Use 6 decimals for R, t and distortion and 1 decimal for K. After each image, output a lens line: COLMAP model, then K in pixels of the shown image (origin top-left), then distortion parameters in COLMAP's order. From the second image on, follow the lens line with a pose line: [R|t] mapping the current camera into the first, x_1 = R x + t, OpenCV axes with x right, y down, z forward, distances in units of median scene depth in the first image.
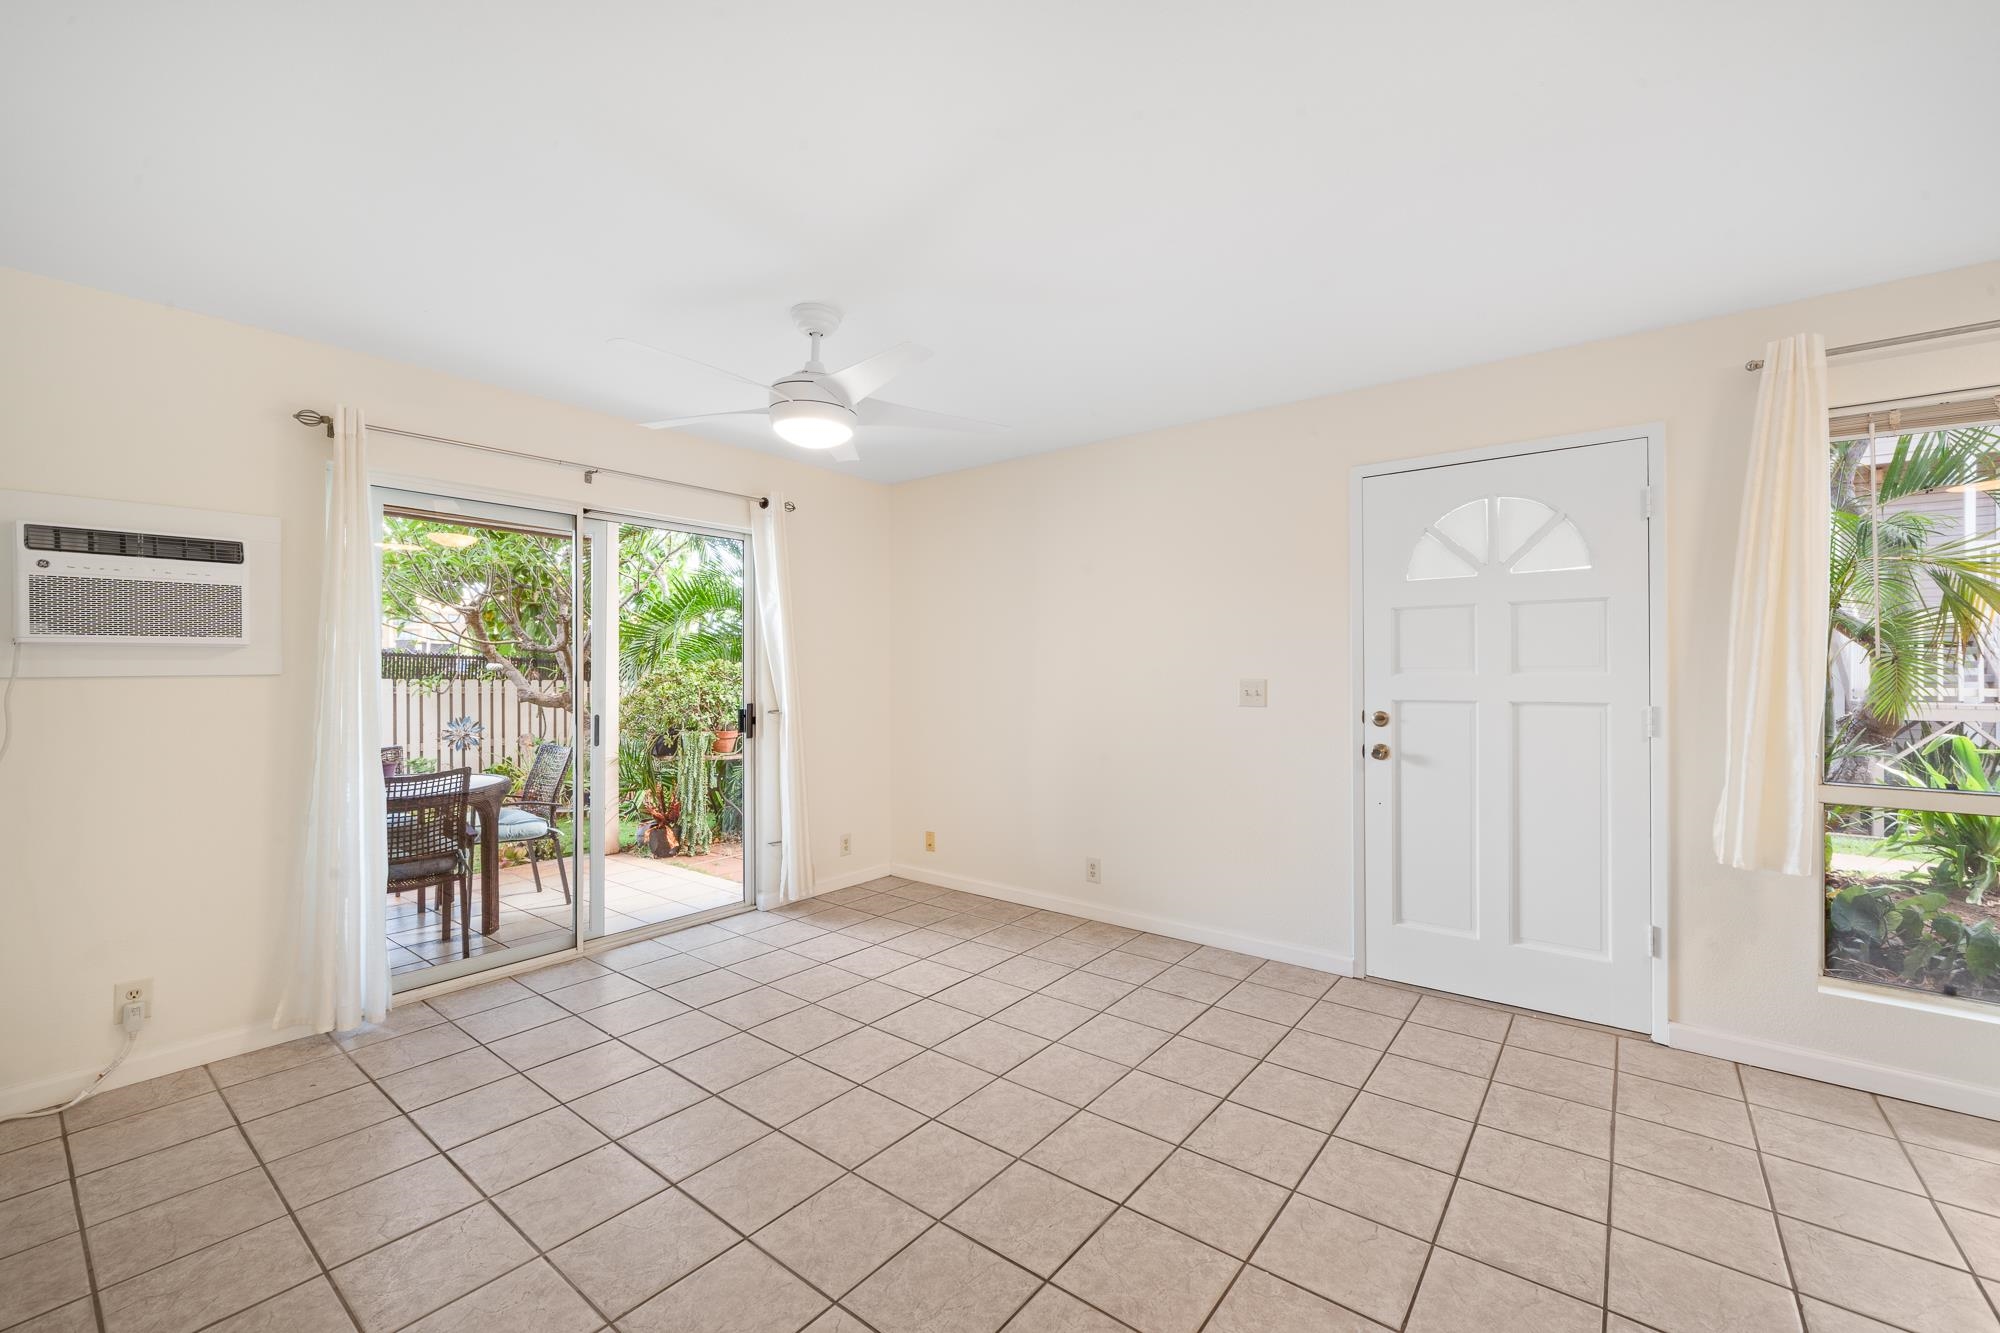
lens RADIAL K [[801.6, 0, 995.6], [0, 801.6, 668.3], [0, 0, 1]] dist [-0.000471, -0.001317]
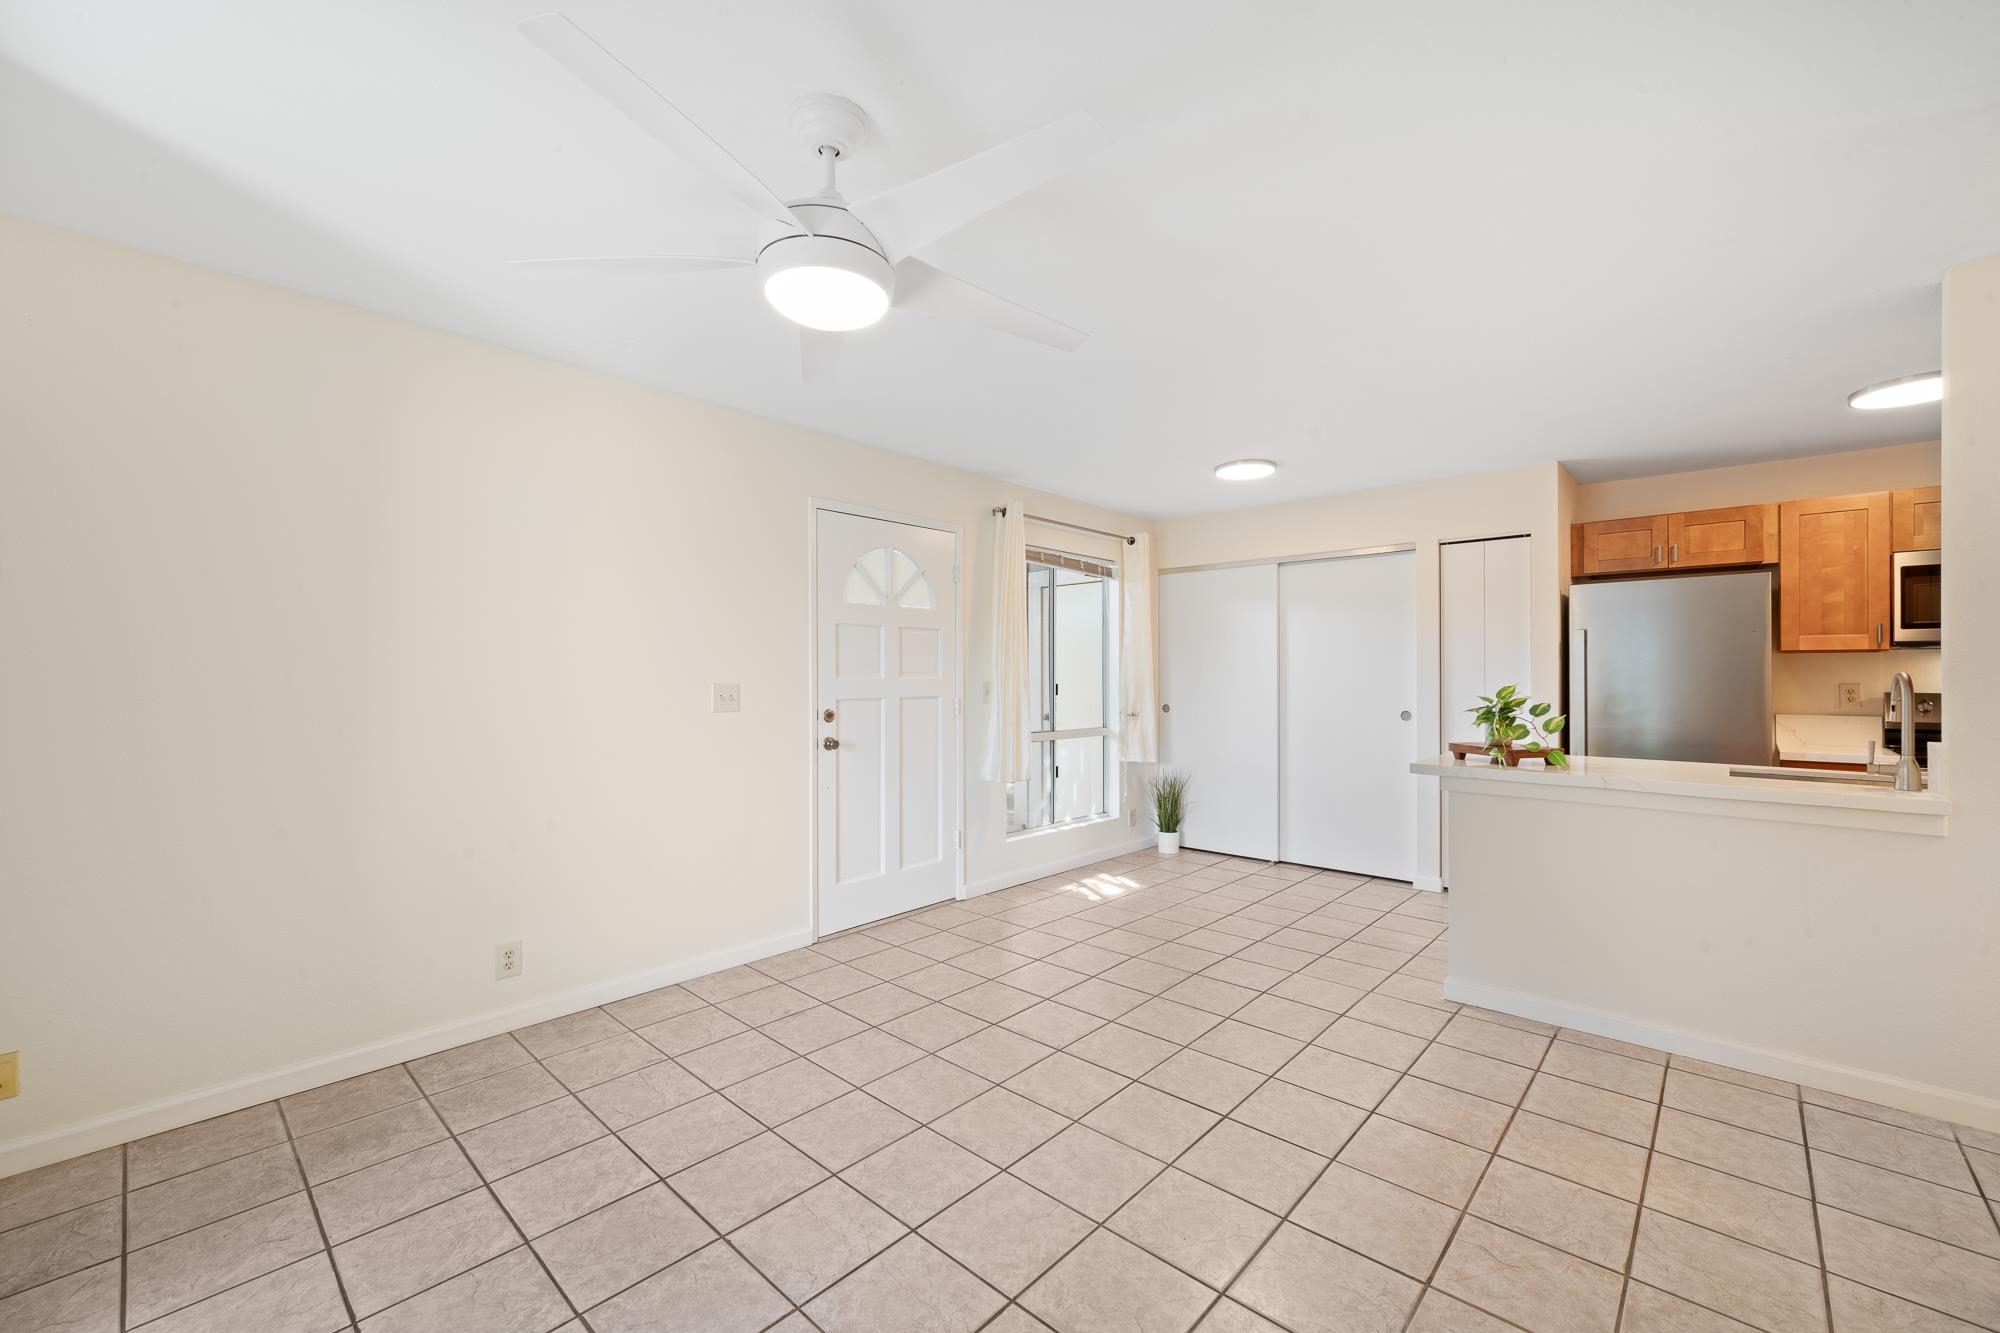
lens RADIAL K [[801.6, 0, 1014.5], [0, 801.6, 668.7], [0, 0, 1]] dist [-0.000471, -0.001317]
pose [[0.066667, 0.012733, 0.997694, -0.691873], [-0.005469, 0.999908, -0.012395, 0.006979], [-0.997760, -0.004630, 0.066730, 0.654602]]
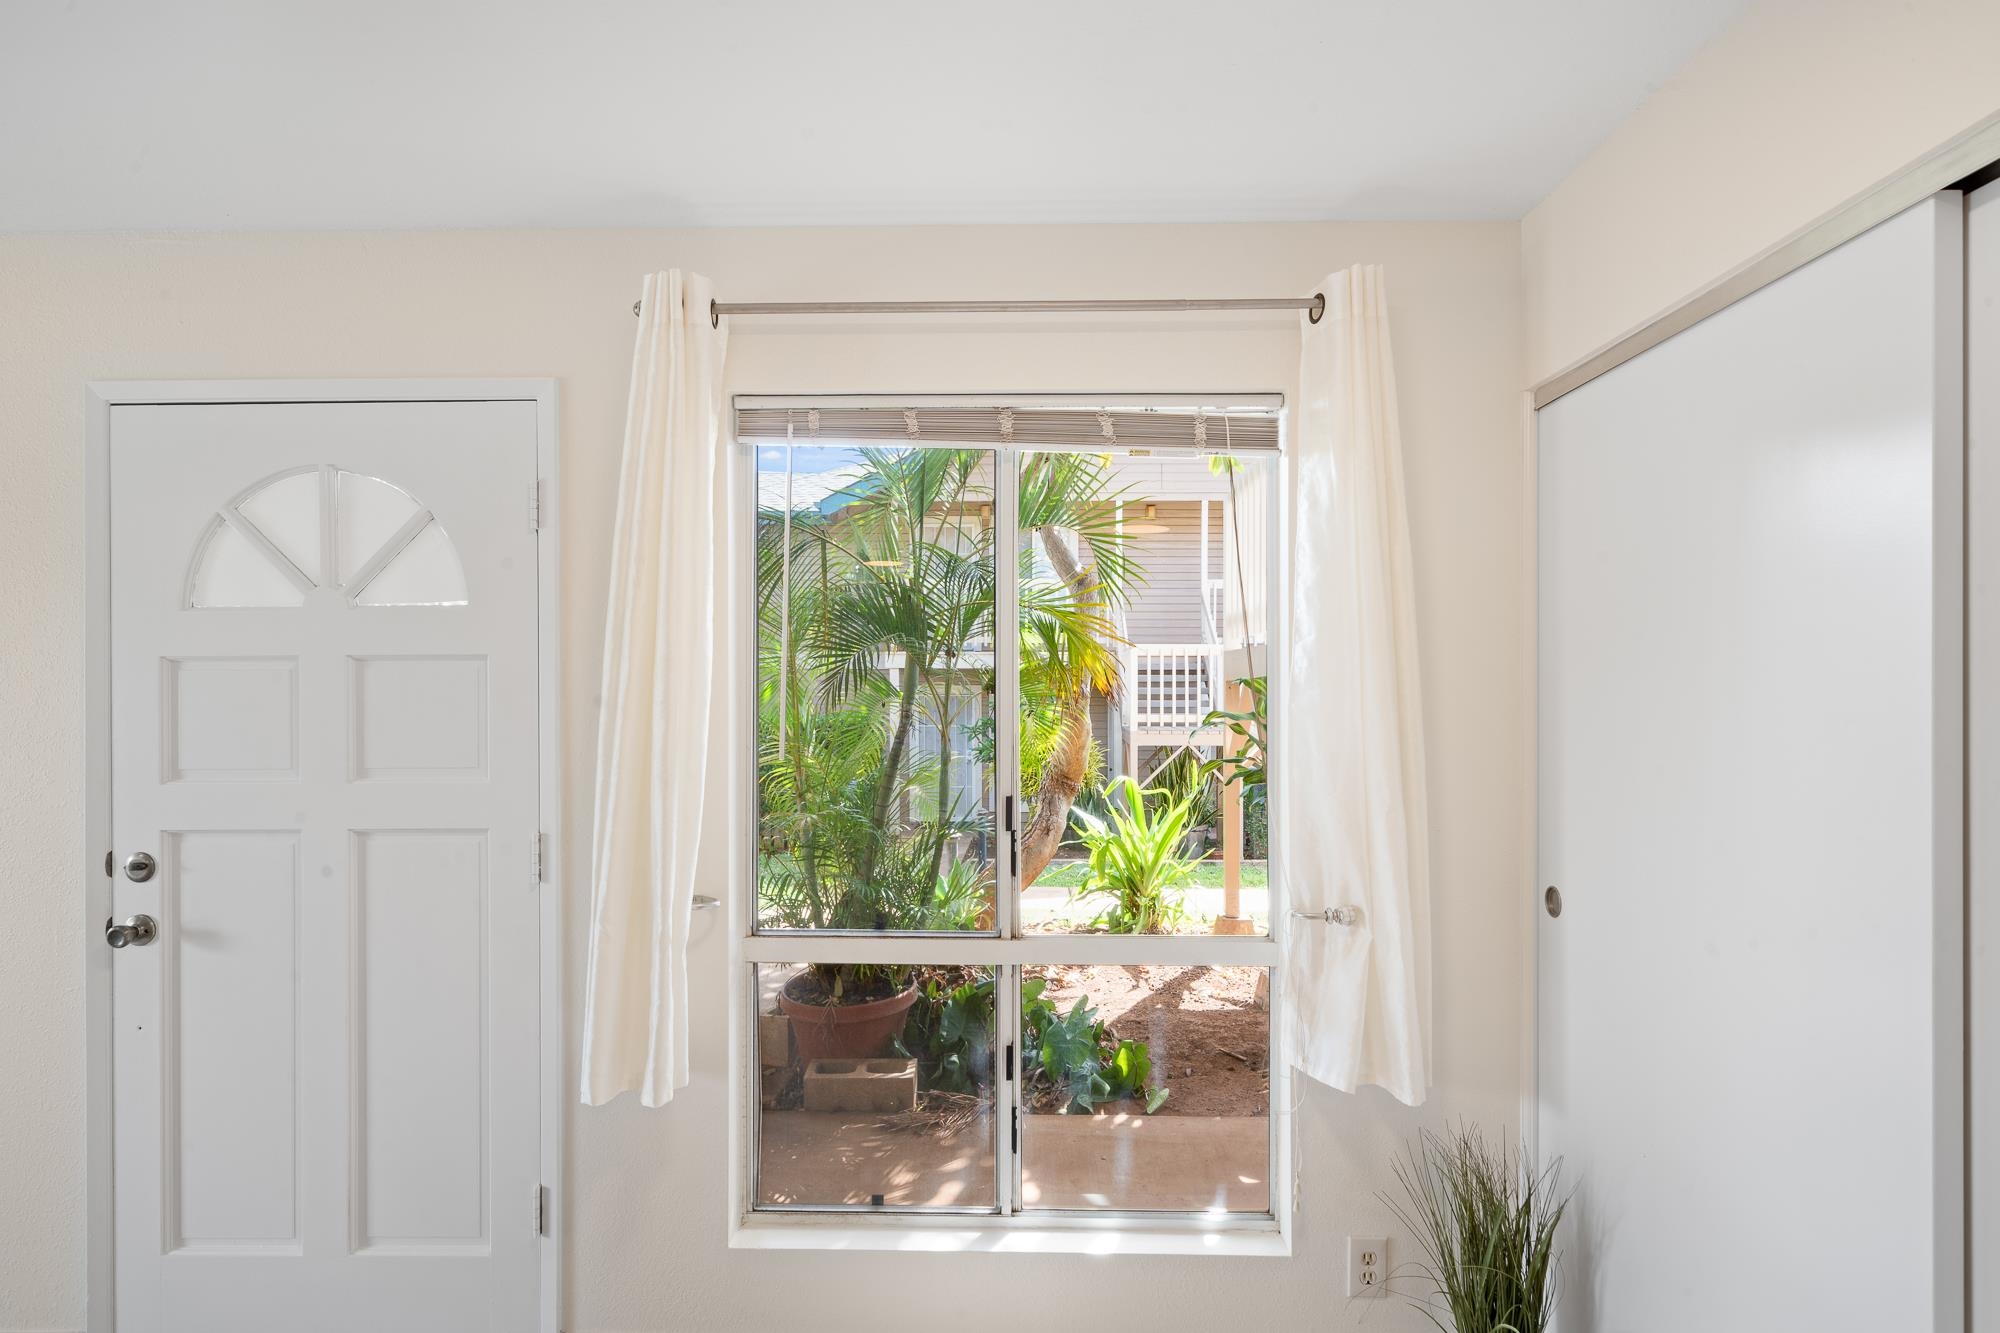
lens RADIAL K [[1007.4, 0, 1035.4], [0, 1007.4, 679.5], [0, 0, 1]] dist [-0.014962, -0.000093]
pose [[0.785667, 0.003506, 0.618640, 0.543032], [-0.004091, 0.999992, -0.000472, -0.062111], [-0.618636, -0.002160, 0.785675, 0.129734]]
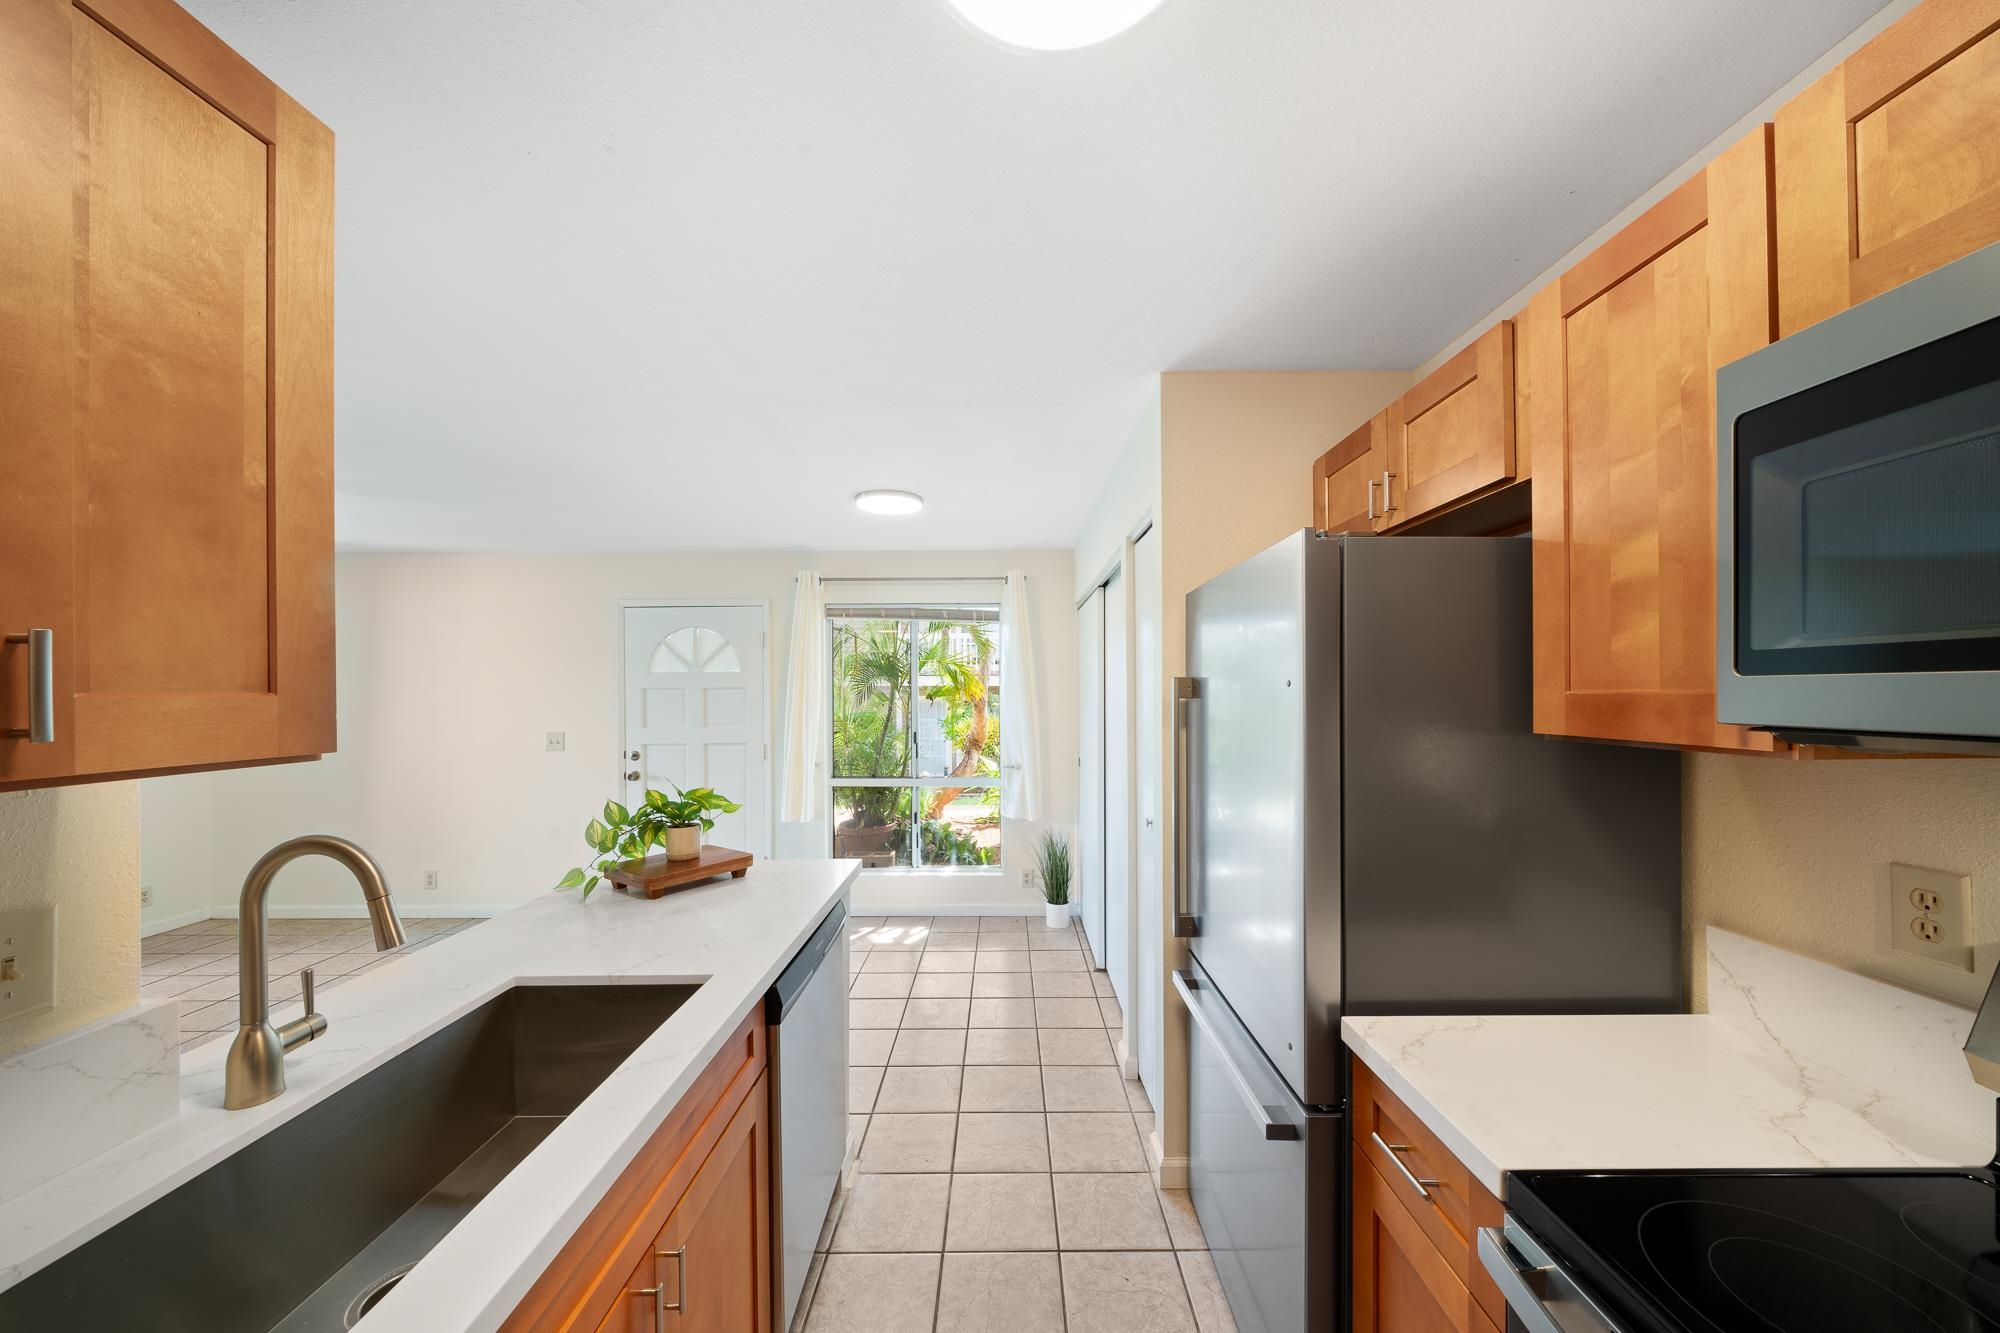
lens RADIAL K [[690.3, 0, 1010.7], [0, 690.3, 691.1], [0, 0, 1]] dist [-0.009468, 0.000294]
pose [[0.779554, 0.001417, 0.626333, 0.201054], [-0.000062, 0.999998, -0.002185, -0.066027], [-0.626335, 0.001664, 0.779553, -0.576608]]
